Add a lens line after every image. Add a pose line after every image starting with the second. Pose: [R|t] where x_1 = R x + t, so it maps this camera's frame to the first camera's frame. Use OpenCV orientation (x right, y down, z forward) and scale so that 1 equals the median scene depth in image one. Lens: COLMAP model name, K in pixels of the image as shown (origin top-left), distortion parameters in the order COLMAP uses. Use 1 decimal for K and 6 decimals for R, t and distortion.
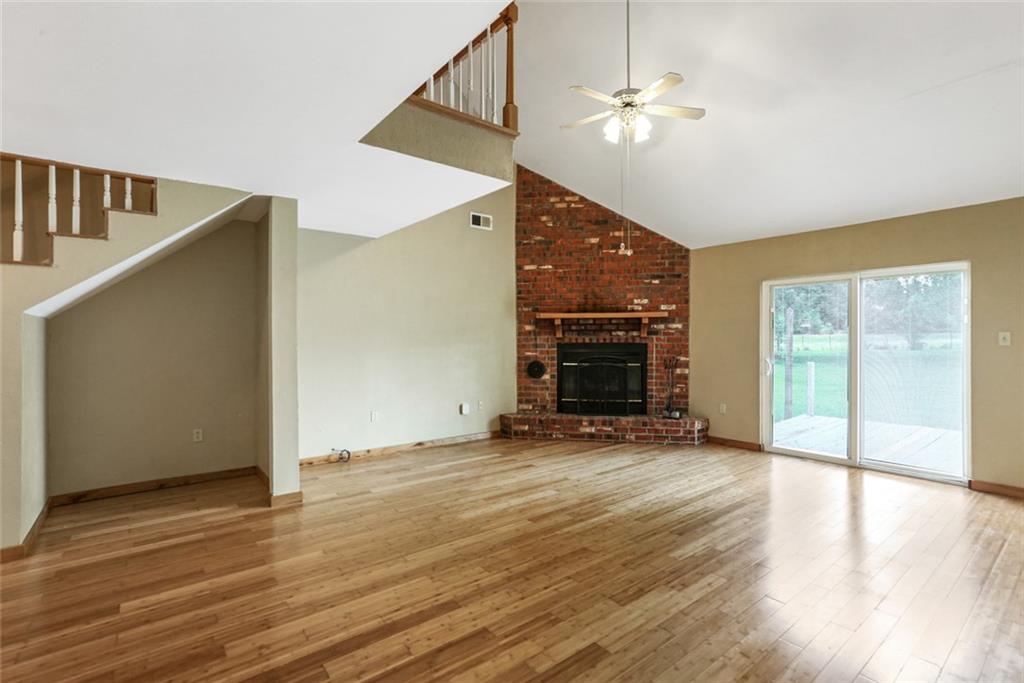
lens RADIAL K [[483.1, 0, 510.7], [0, 483.1, 344.0], [0, 0, 1]] dist [-0.011952, 0.001926]
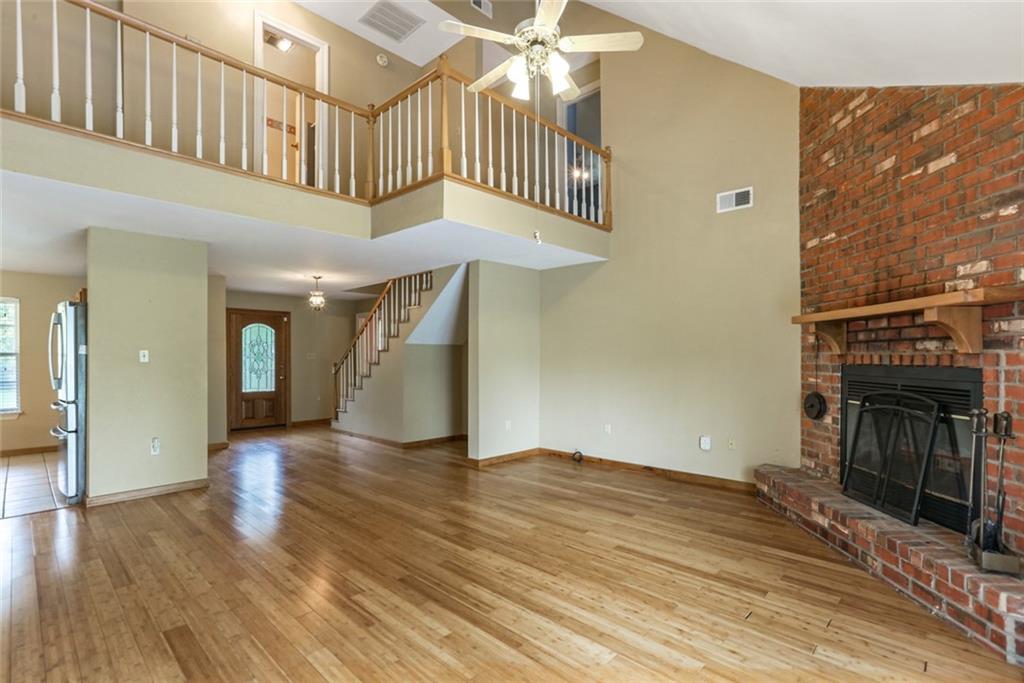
lens RADIAL K [[483.1, 0, 514.4], [0, 483.1, 360.4], [0, 0, 1]] dist [-0.011952, 0.001926]
pose [[0.126096, 0.012386, -0.991941, 0.809032], [-0.010139, 0.999886, 0.011196, -0.011393], [0.991966, 0.008646, 0.126207, 0.708508]]
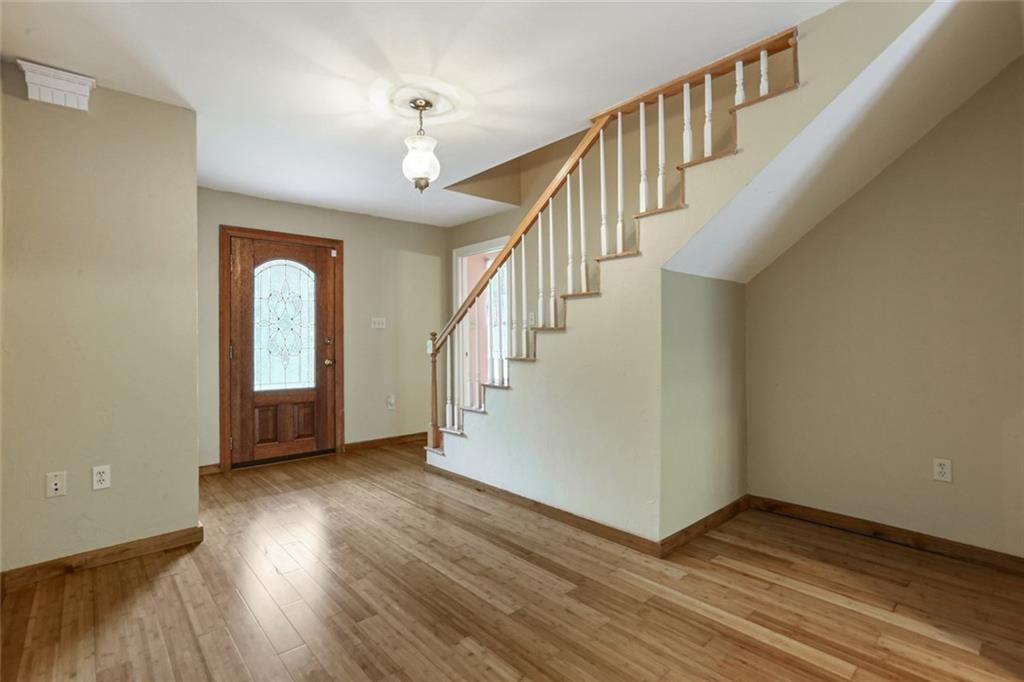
lens RADIAL K [[483.1, 0, 510.4], [0, 483.1, 338.2], [0, 0, 1]] dist [-0.011952, 0.001926]
pose [[0.053620, 0.003132, -0.998556, -0.099854], [-0.003192, 0.999991, 0.002965, 0.029810], [0.998556, 0.003028, 0.053630, 0.388140]]
